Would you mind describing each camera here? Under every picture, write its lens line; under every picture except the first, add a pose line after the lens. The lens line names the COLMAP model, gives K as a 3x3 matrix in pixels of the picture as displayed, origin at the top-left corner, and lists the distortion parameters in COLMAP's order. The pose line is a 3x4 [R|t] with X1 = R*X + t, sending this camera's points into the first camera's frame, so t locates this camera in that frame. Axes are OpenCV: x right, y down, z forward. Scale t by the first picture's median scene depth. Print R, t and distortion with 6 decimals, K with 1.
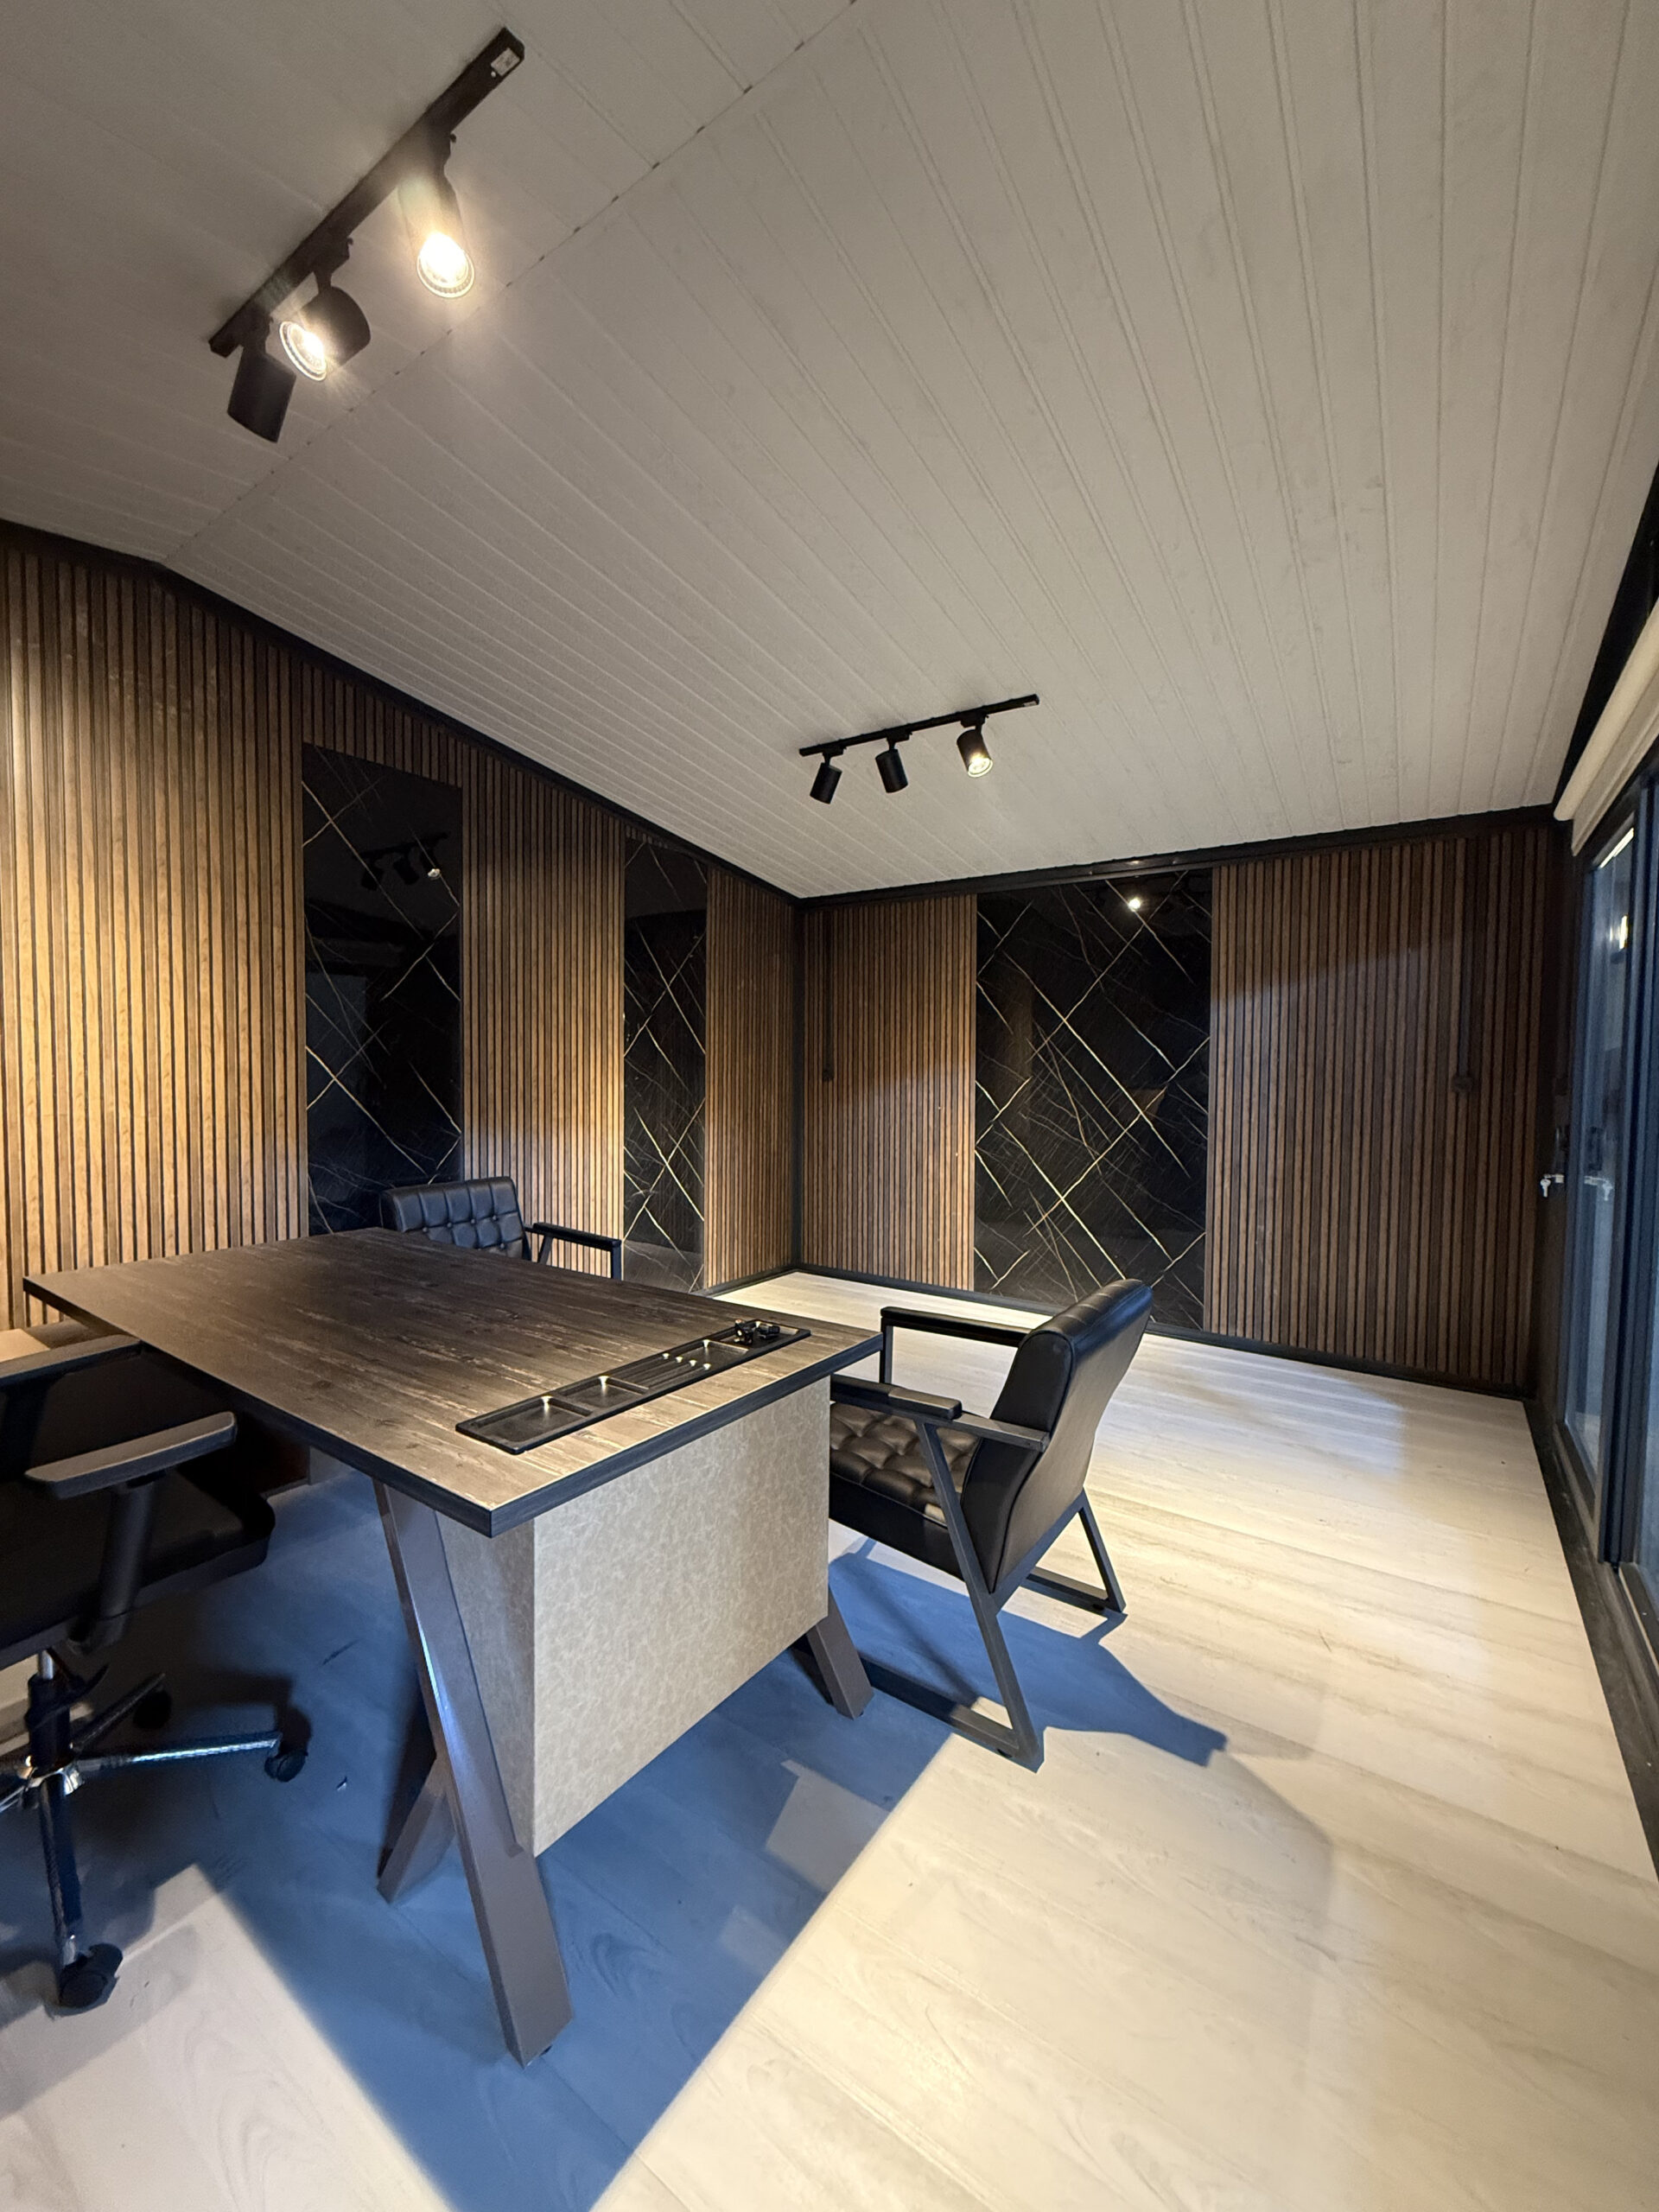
lens RADIAL K [[881.5, 0, 827.5], [0, 881.5, 1101.8], [0, 0, 1]] dist [0.001880, -0.000293]
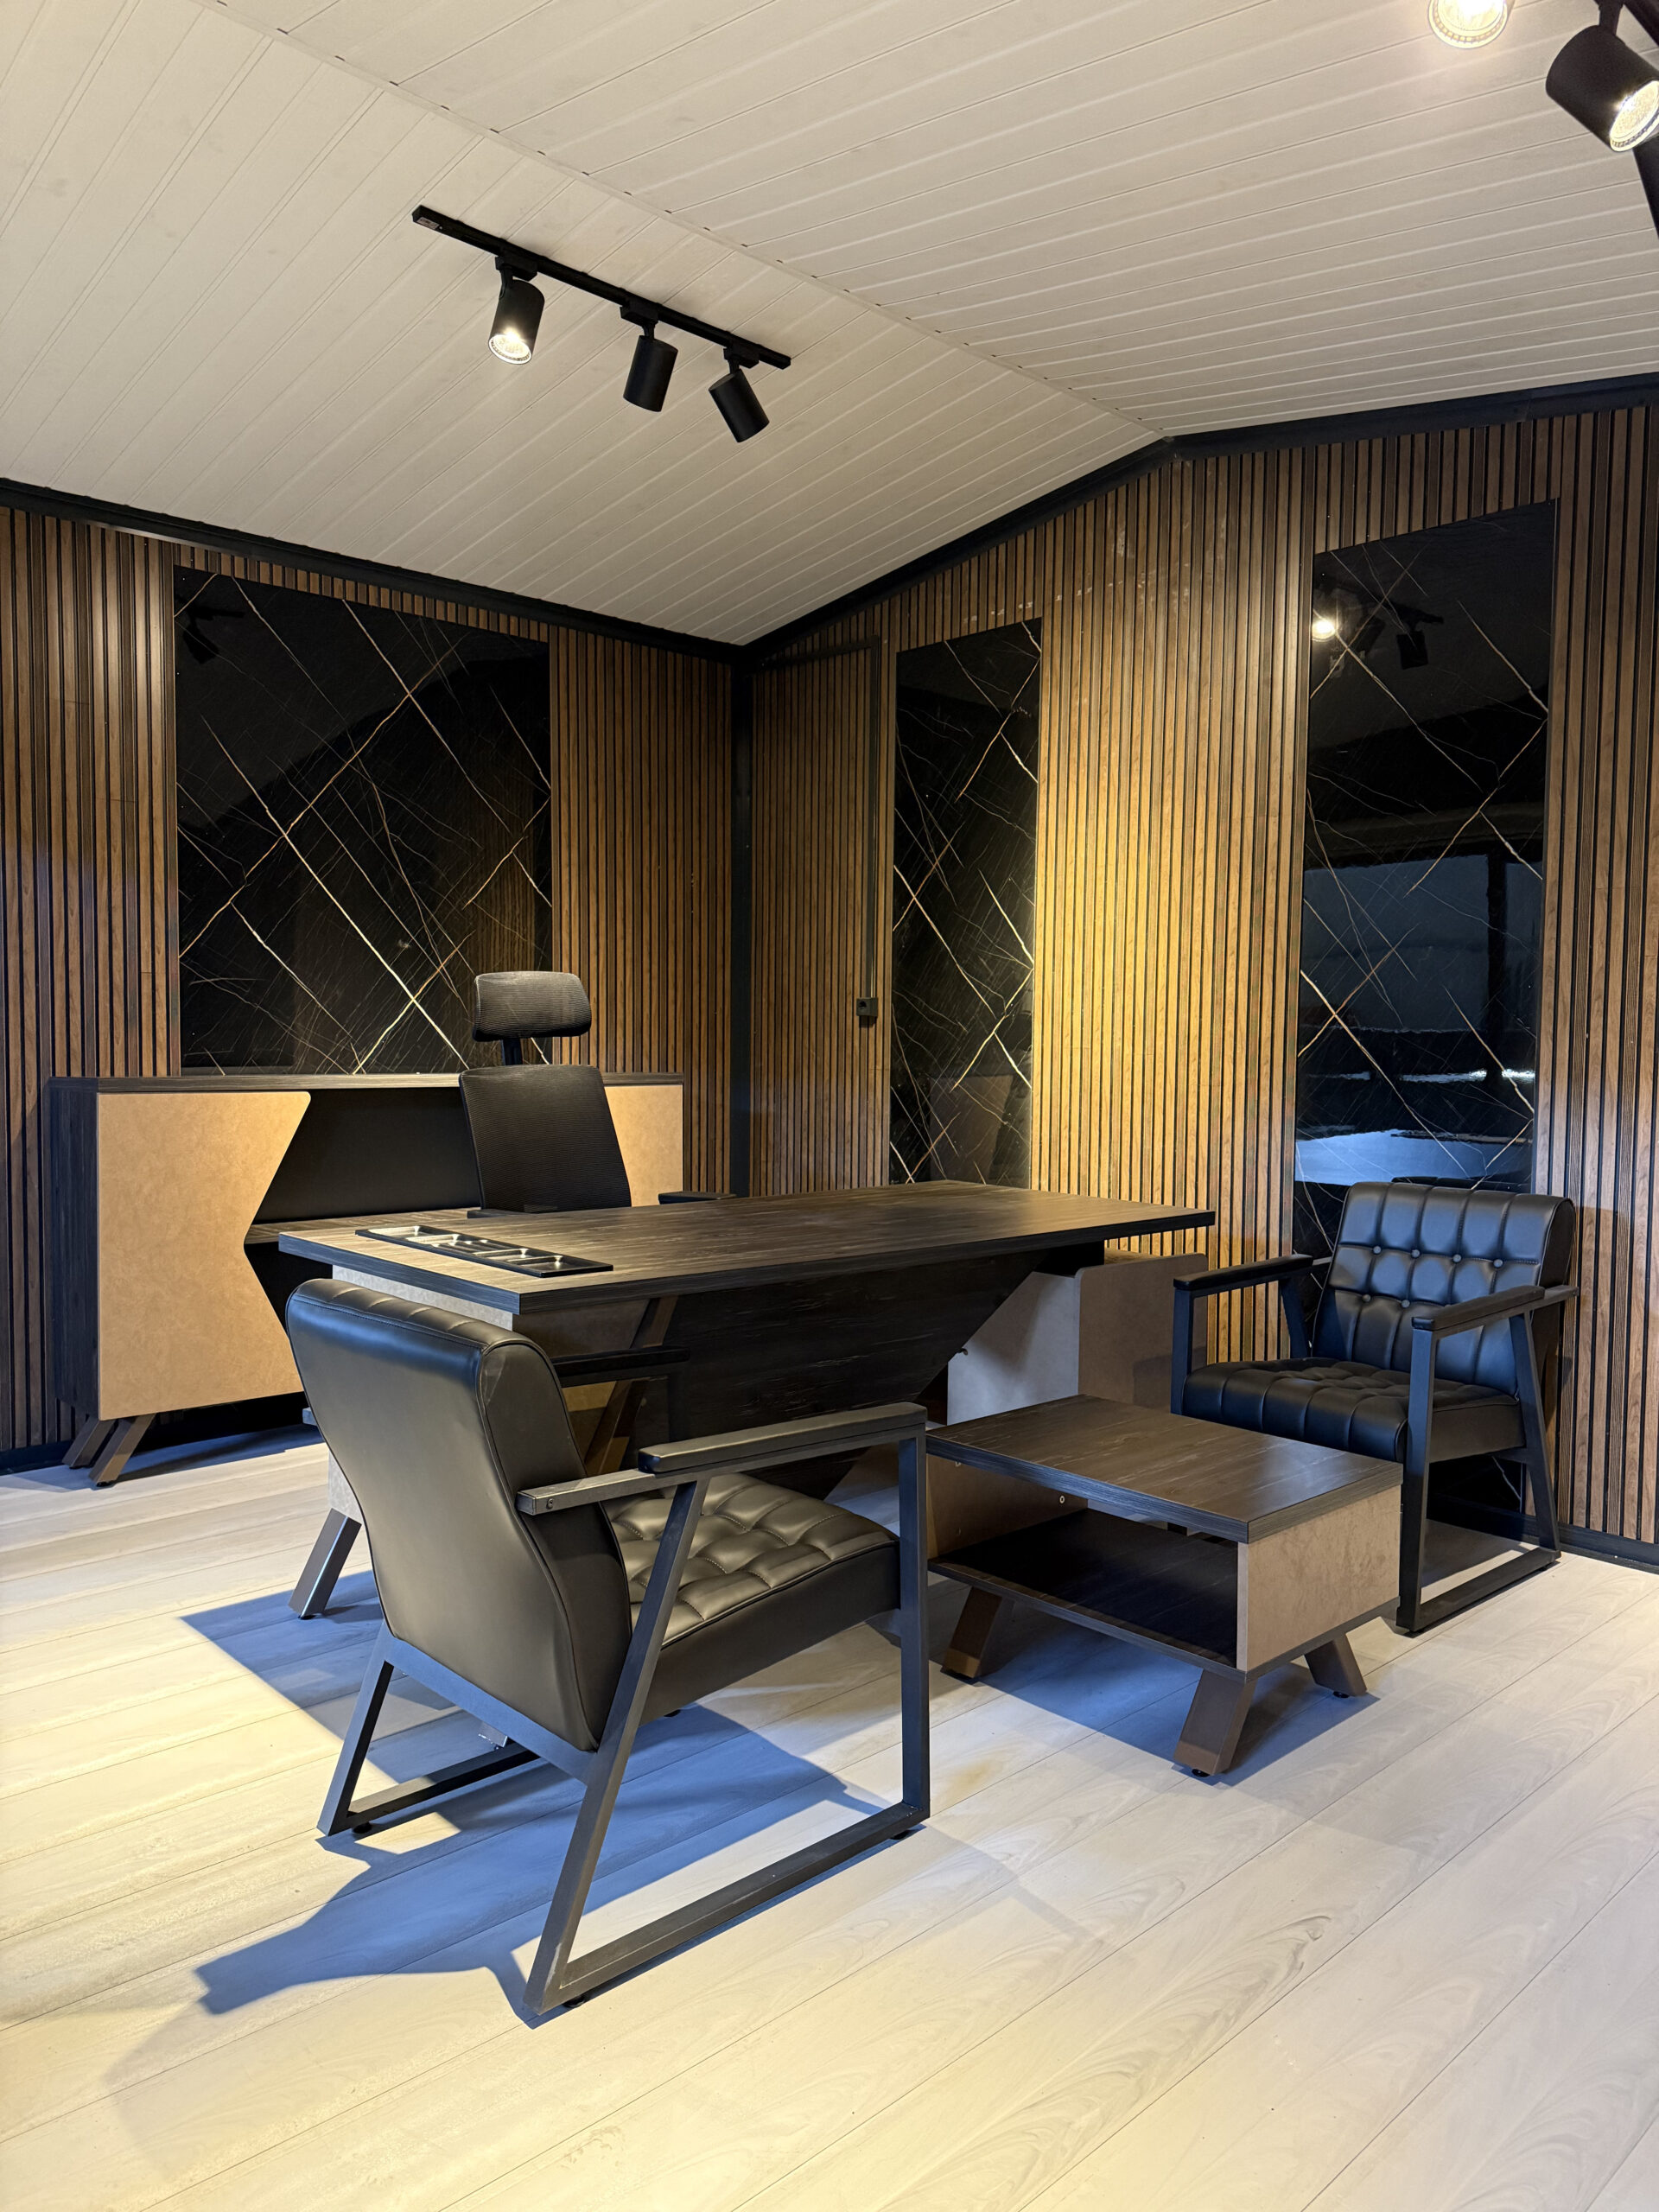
lens RADIAL K [[1564.1, 0, 829.7], [0, 1564.1, 1114.6], [0, 0, 1]] dist [0.087340, -0.111923]
pose [[-0.210617, 0.043628, -0.976595, 0.868710], [-0.053739, 0.996976, 0.056128, 0.004690], [0.976090, 0.064302, -0.207636, 0.986456]]
